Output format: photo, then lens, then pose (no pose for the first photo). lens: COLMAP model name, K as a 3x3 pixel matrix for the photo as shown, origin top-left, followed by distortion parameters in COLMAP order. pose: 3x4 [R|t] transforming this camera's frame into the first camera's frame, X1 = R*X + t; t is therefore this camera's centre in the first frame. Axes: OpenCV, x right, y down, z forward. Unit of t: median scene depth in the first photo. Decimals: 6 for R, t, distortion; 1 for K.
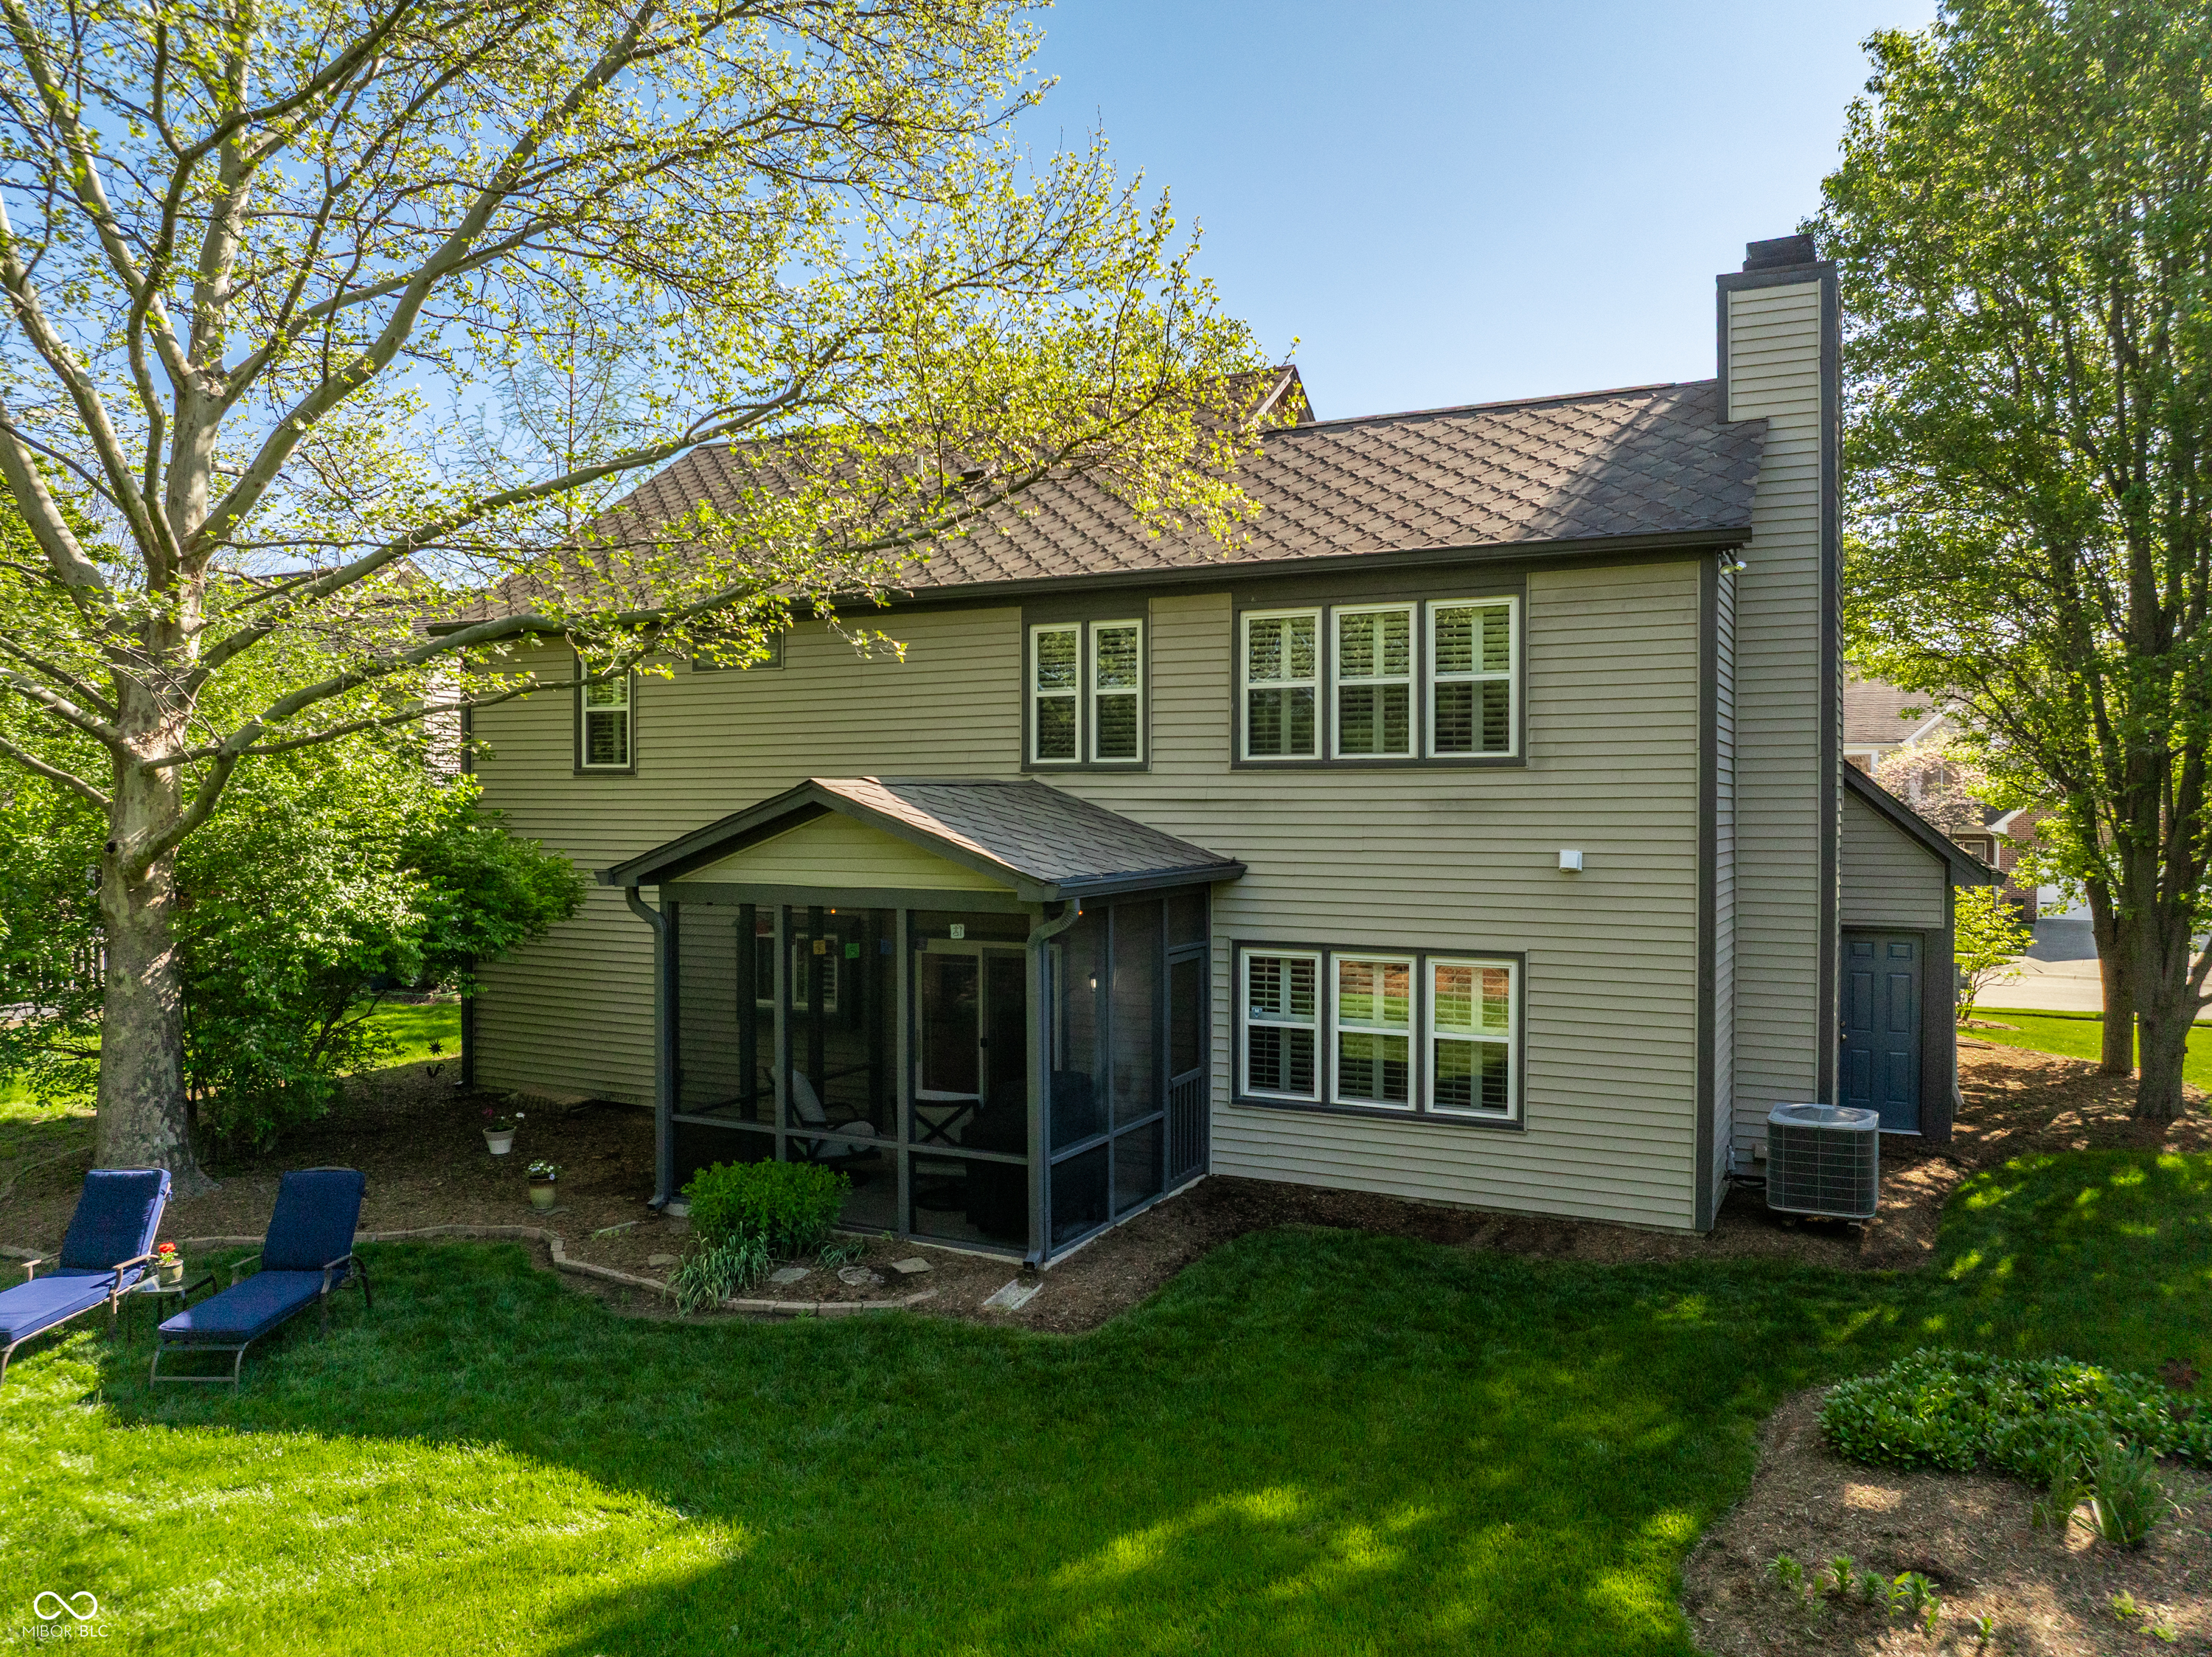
lens RADIAL K [[1543.8, 0, 1106.0], [0, 1543.8, 828.5], [0, 0, 1]] dist [-0.034673, -0.007283]
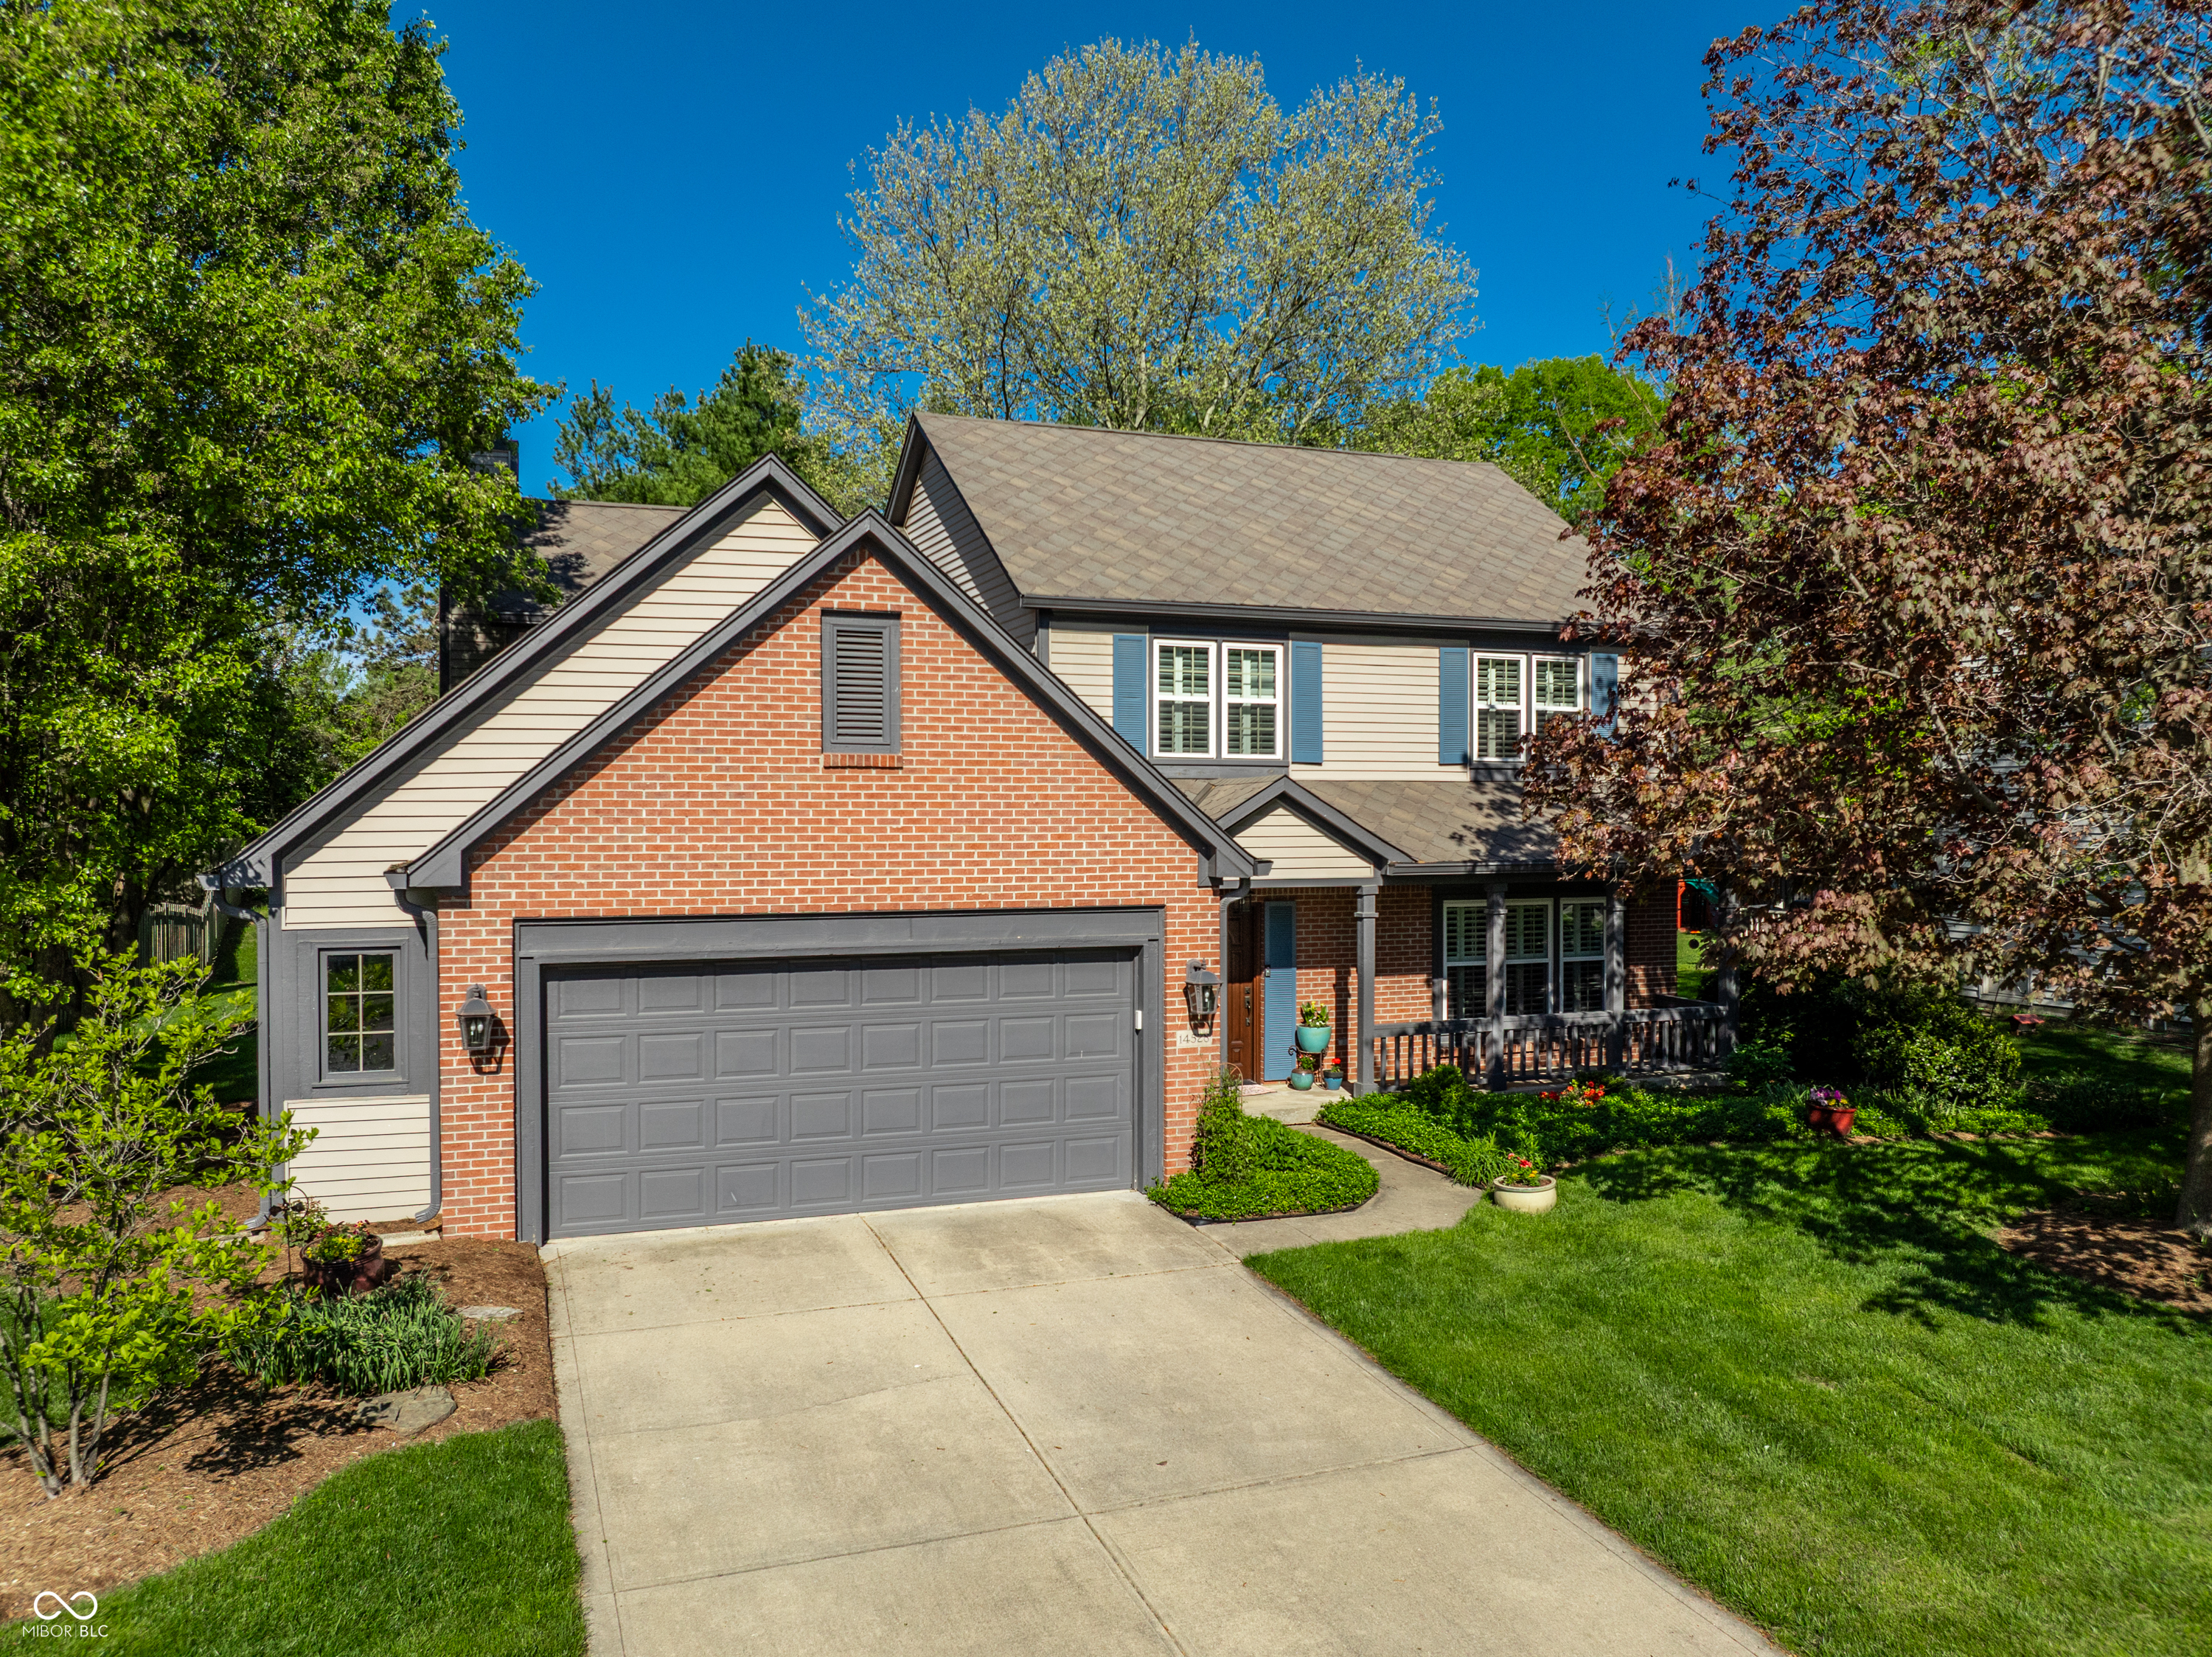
lens RADIAL K [[1623.8, 0, 1102.2], [0, 1623.8, 836.6], [0, 0, 1]] dist [-0.052443, 0.013615]
pose [[0.667439, -0.009076, 0.744610, -0.926389], [0.013977, 0.999902, -0.000340, 0.022041], [-0.744534, 0.010634, 0.667500, 0.134537]]
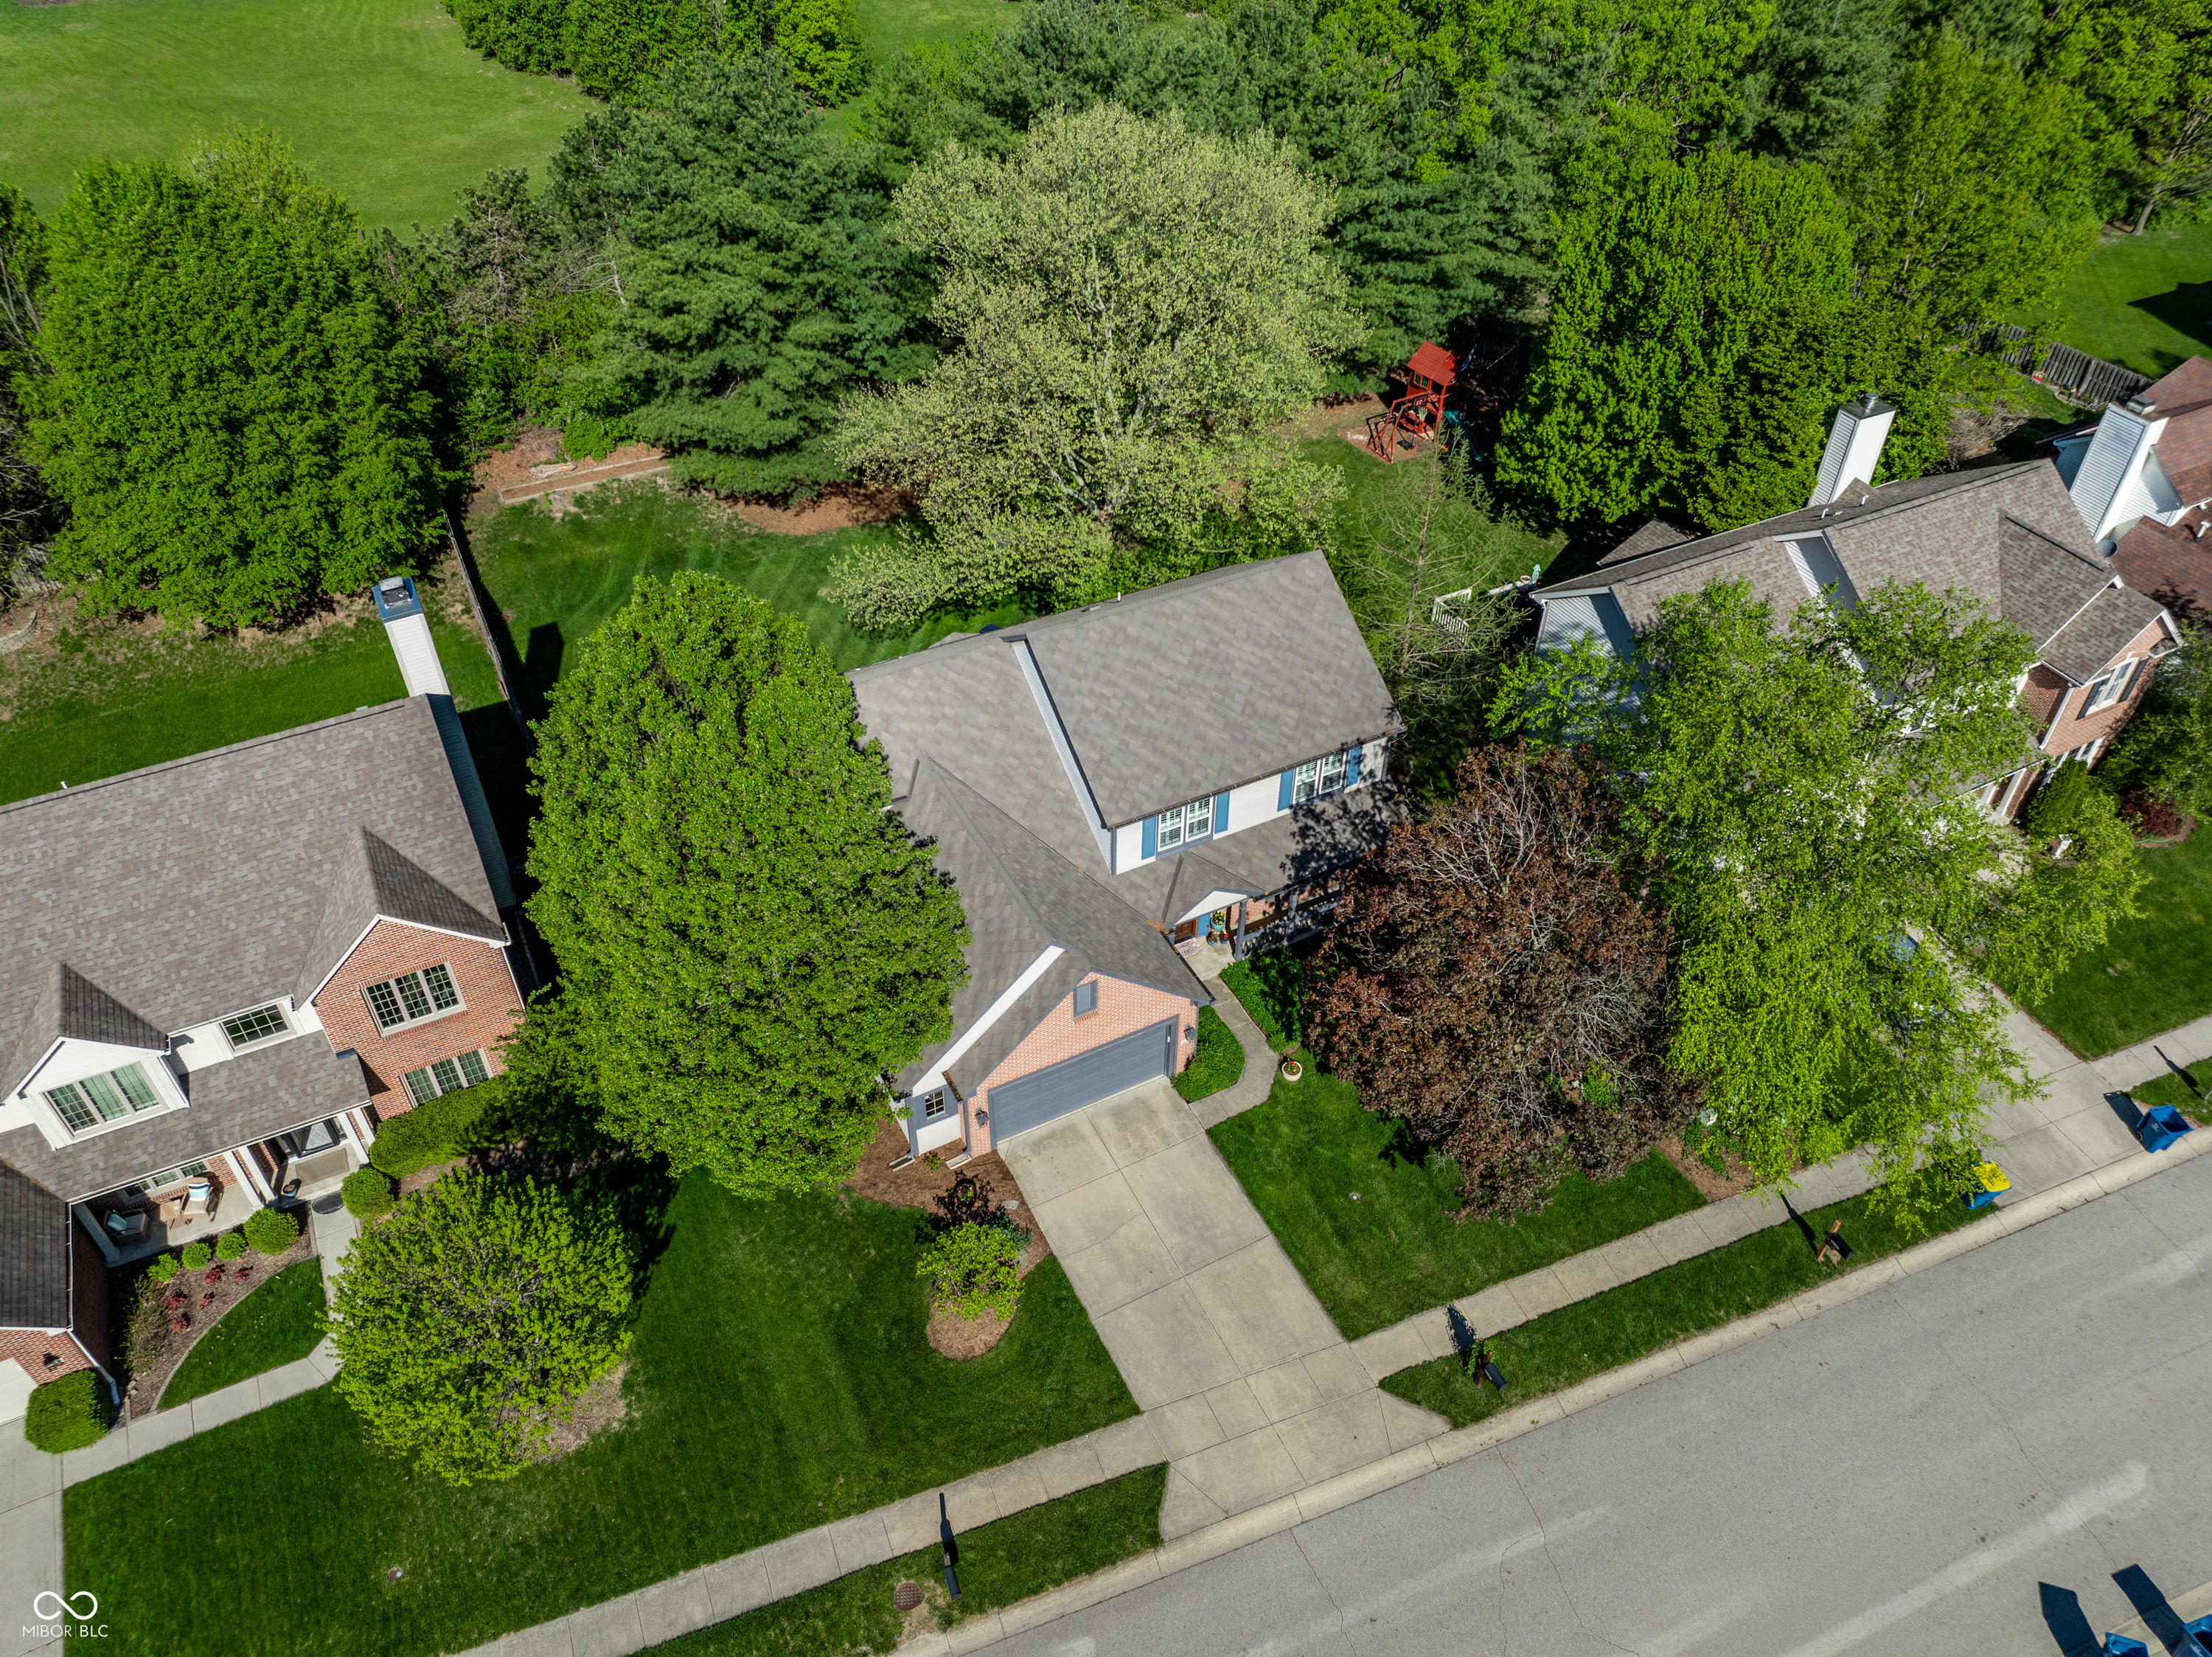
lens RADIAL K [[1562.9, 0, 1105.3], [0, 1562.9, 820.1], [0, 0, 1]] dist [-0.056417, 0.027239]
pose [[0.579687, -0.533537, 0.615875, -1.831070], [0.011299, 0.761014, 0.648637, -2.154895], [-0.814761, -0.369048, 0.447179, -0.269253]]
